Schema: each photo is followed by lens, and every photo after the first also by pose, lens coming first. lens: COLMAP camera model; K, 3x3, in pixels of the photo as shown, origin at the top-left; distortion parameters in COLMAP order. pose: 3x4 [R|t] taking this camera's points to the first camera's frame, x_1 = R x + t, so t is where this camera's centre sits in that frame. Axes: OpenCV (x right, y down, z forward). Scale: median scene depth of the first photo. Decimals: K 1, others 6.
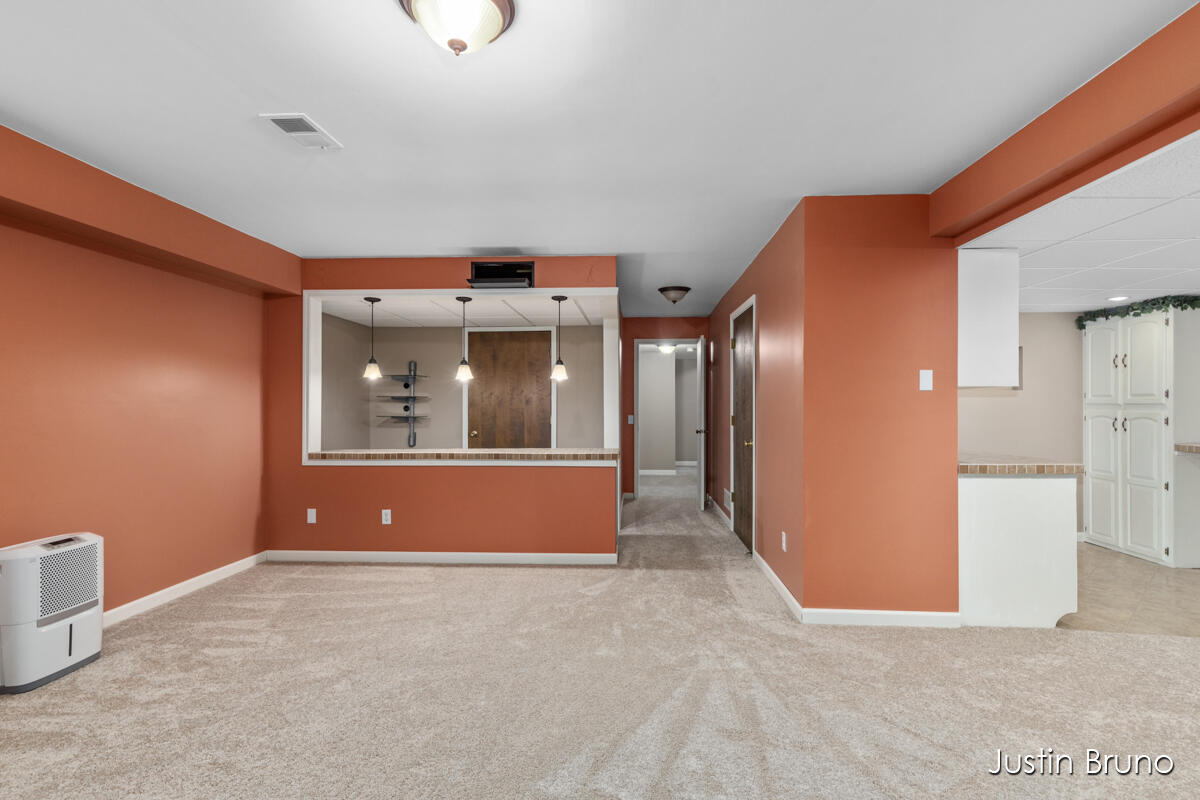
lens RADIAL K [[543.6, 0, 605.6], [0, 543.6, 408.8], [0, 0, 1]] dist [0.001565, -0.000507]
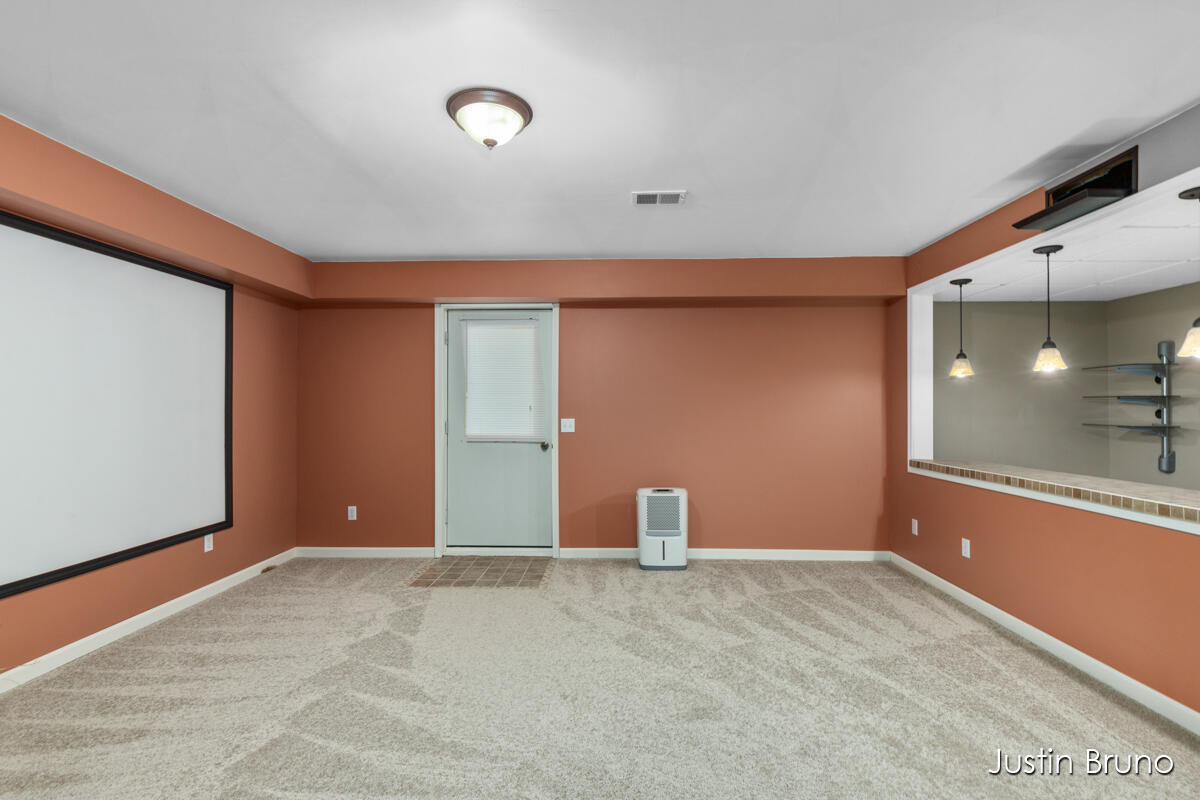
lens RADIAL K [[529.9, 0, 600.0], [0, 529.9, 400.0], [0, 0, 1]] dist [0.000556, -0.000055]
pose [[0.037303, -0.015707, -0.999181, 0.584970], [-0.007164, 0.999847, -0.015985, -0.005900], [0.999278, 0.007754, 0.037184, 0.689405]]
